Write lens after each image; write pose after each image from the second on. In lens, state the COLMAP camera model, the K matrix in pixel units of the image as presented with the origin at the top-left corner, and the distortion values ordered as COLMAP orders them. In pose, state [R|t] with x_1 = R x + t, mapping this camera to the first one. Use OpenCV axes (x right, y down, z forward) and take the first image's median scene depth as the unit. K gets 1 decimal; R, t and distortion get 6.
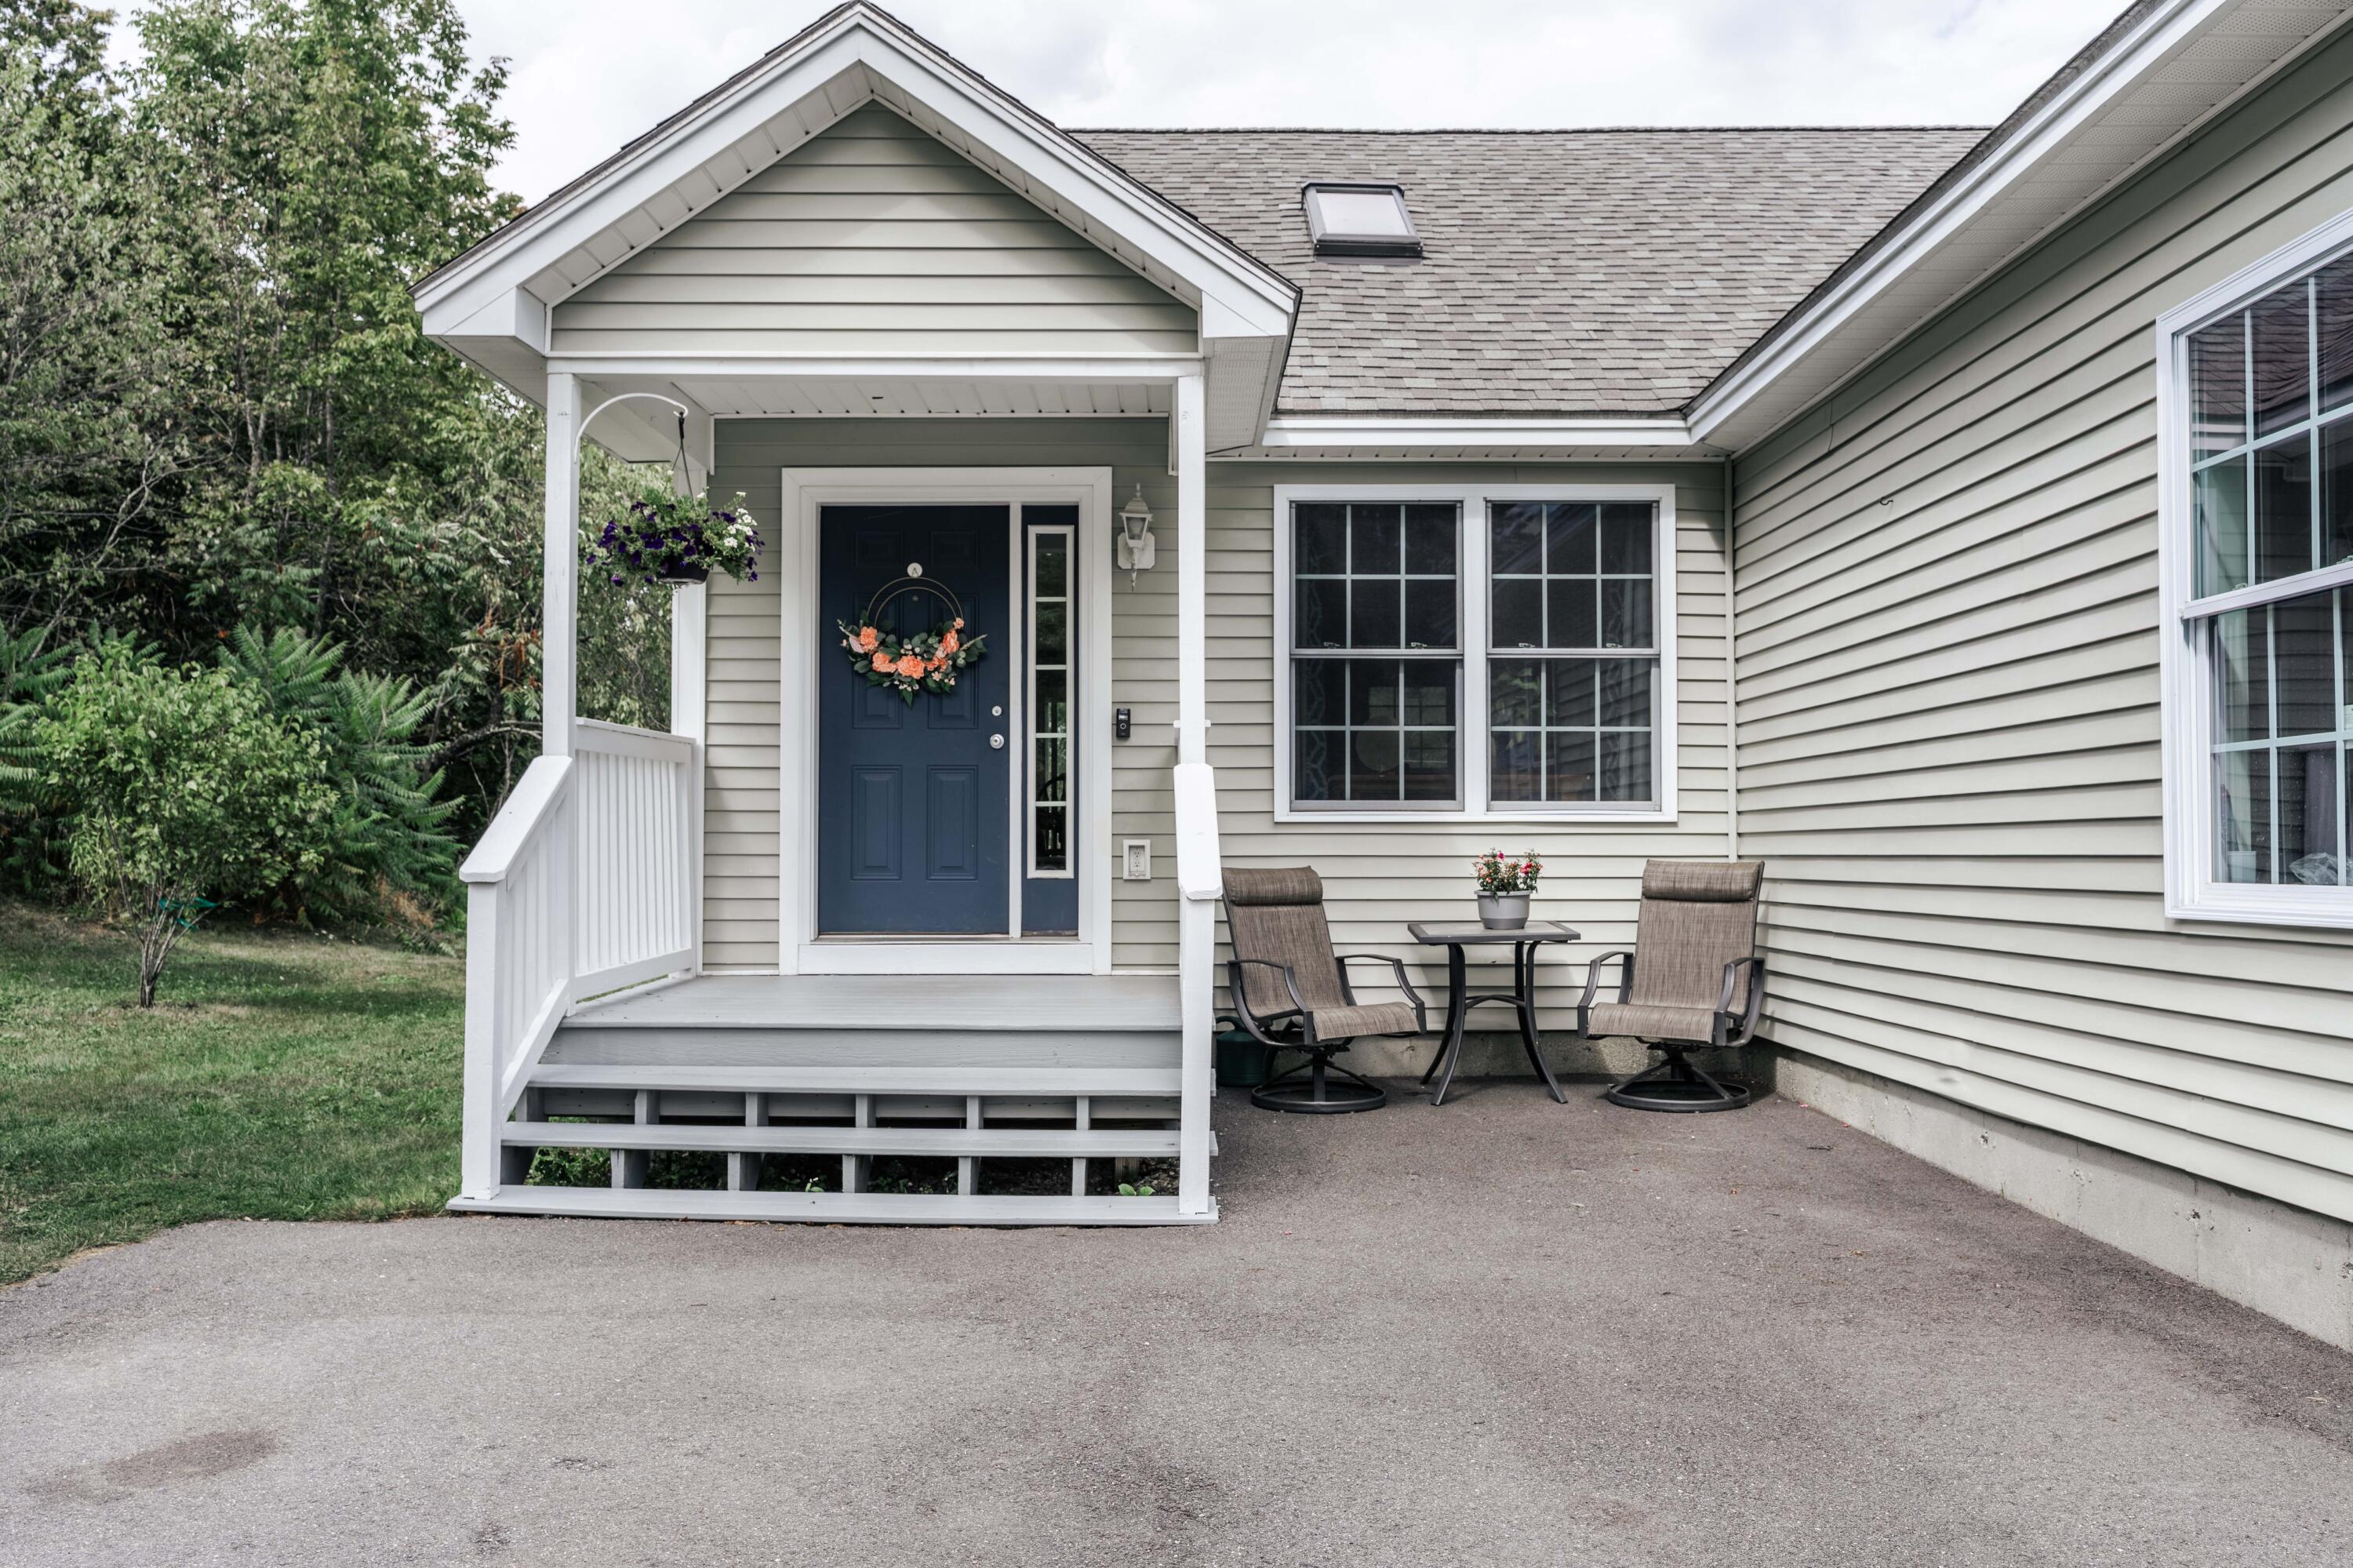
lens RADIAL K [[1822.3, 0, 1175.6], [0, 1822.3, 796.6], [0, 0, 1]] dist [0.001380, -0.002000]
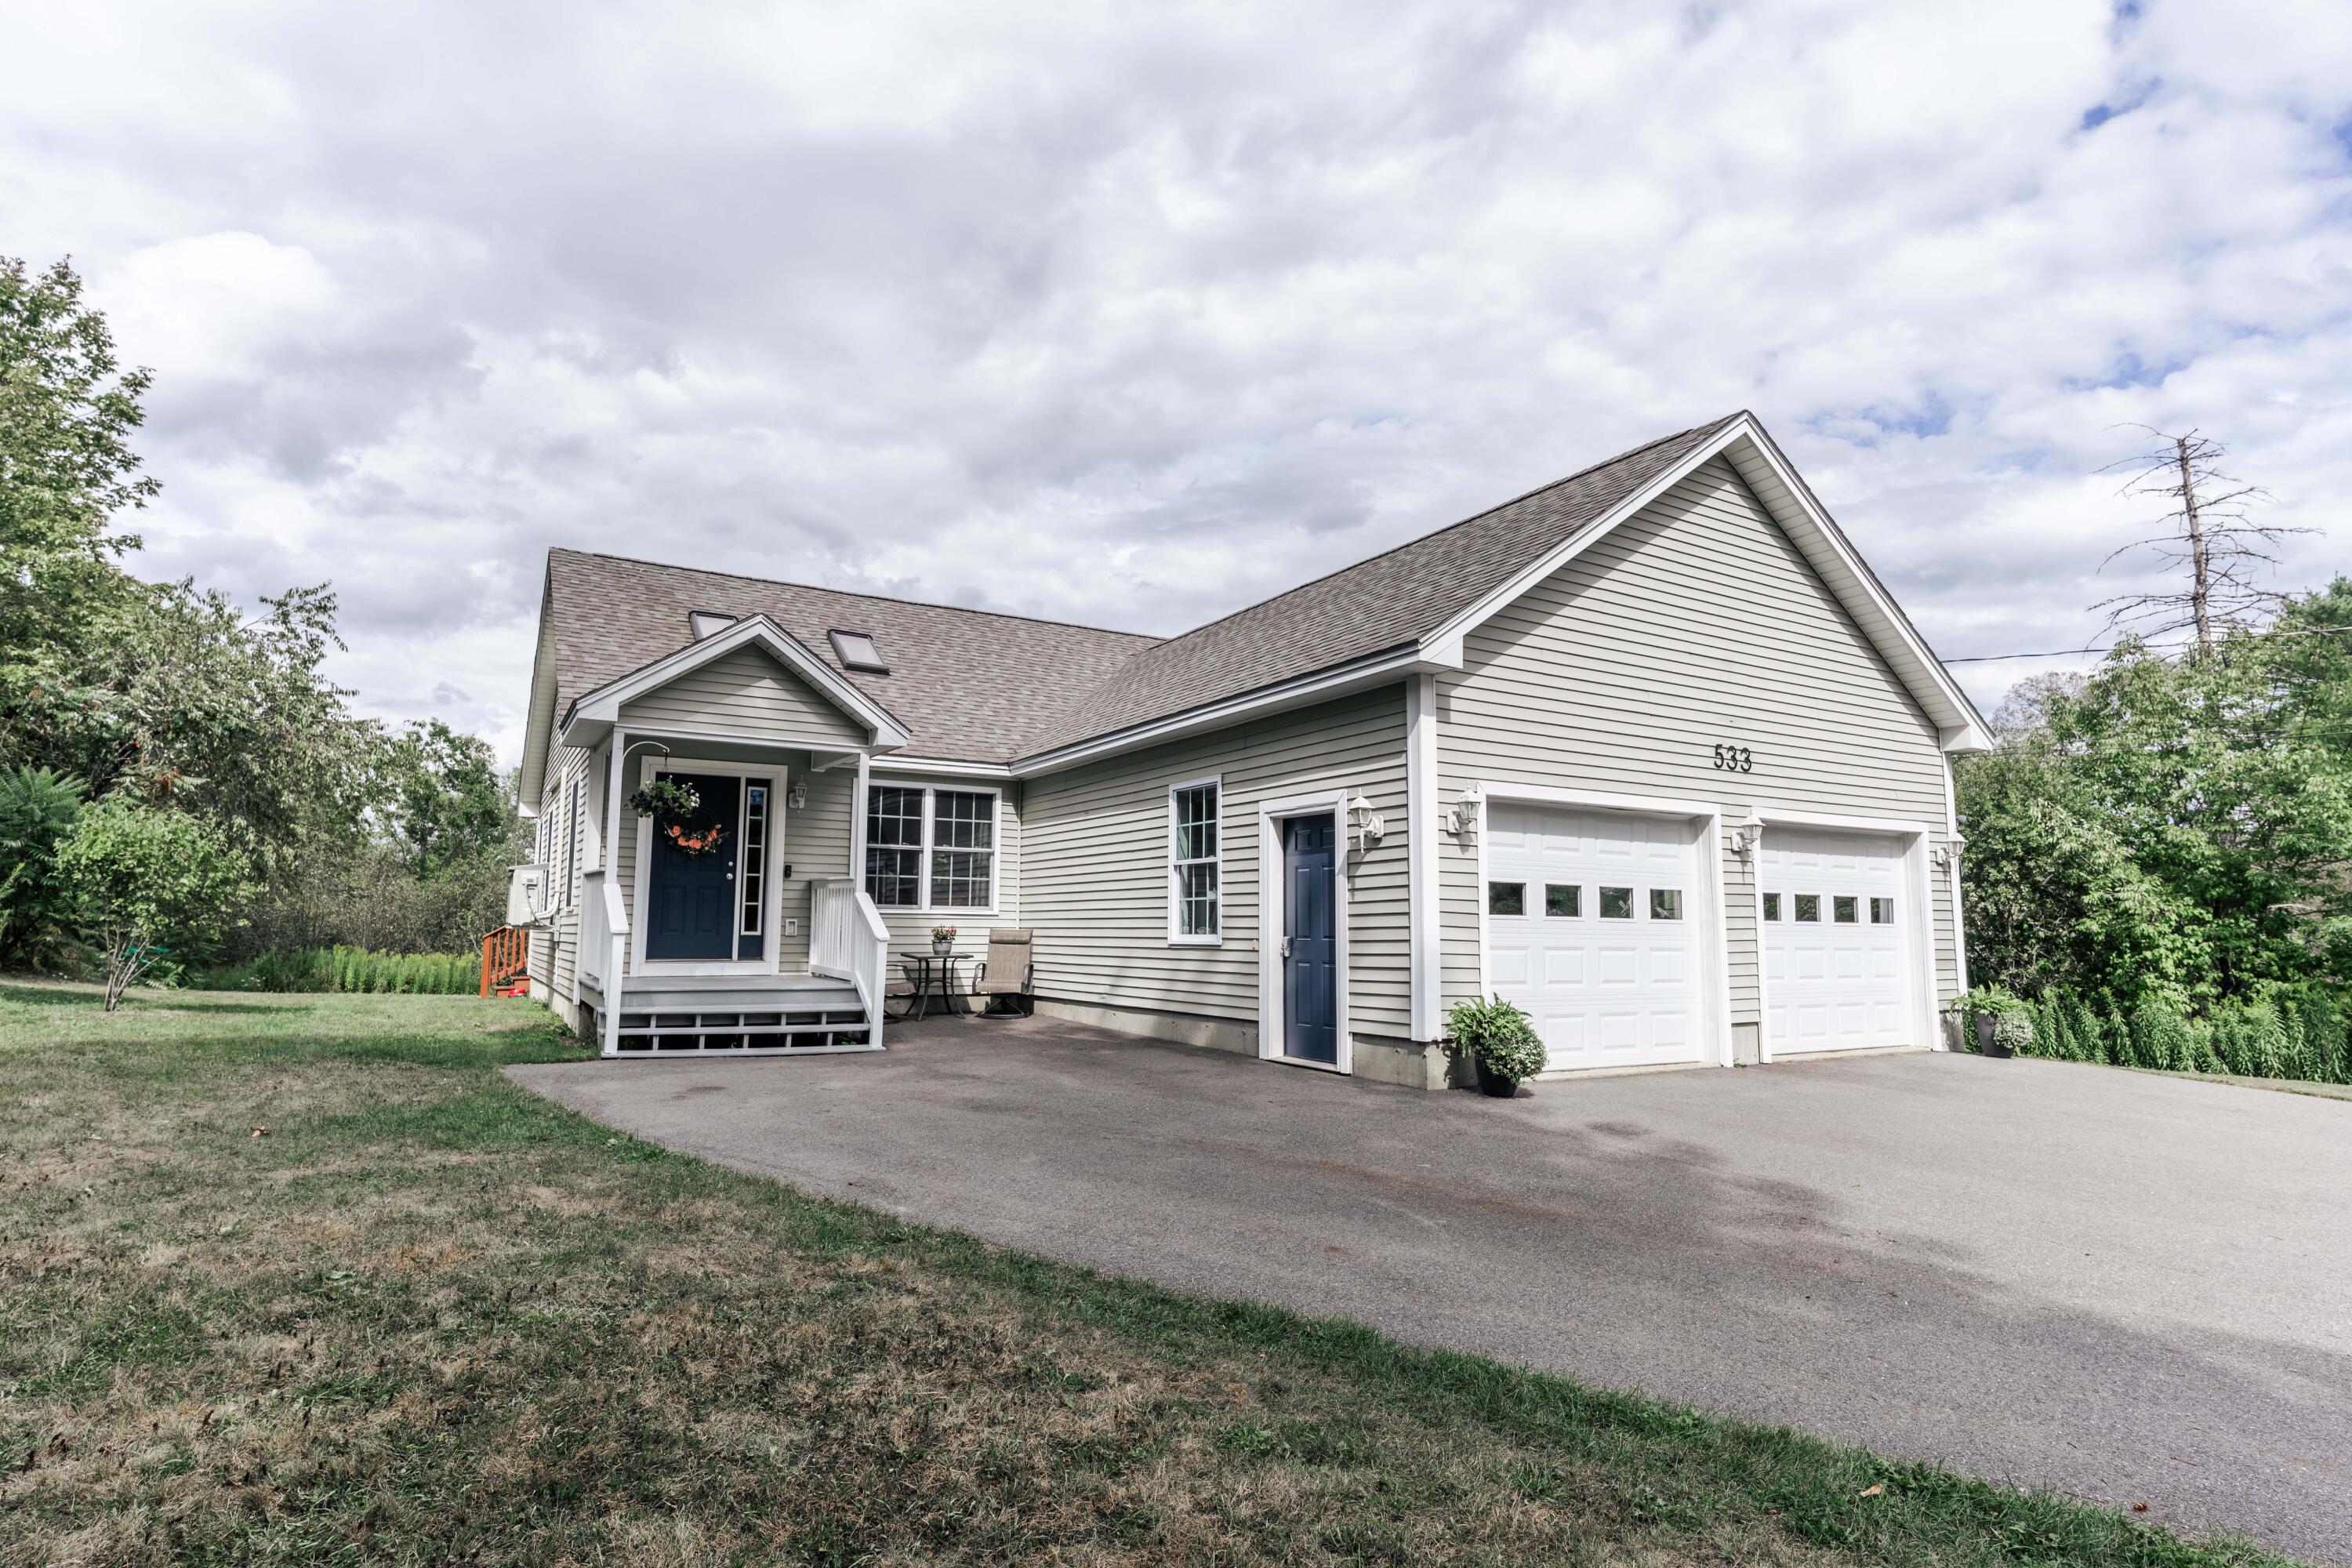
lens RADIAL K [[1210.2, 0, 1177.2], [0, 1210.2, 792.2], [0, 0, 1]] dist [-0.003921, 0.003392]
pose [[0.856779, 0.064048, 0.511690, -0.429816], [-0.022586, 0.995966, -0.086846, -0.016904], [-0.515188, 0.062851, 0.854769, -0.678385]]
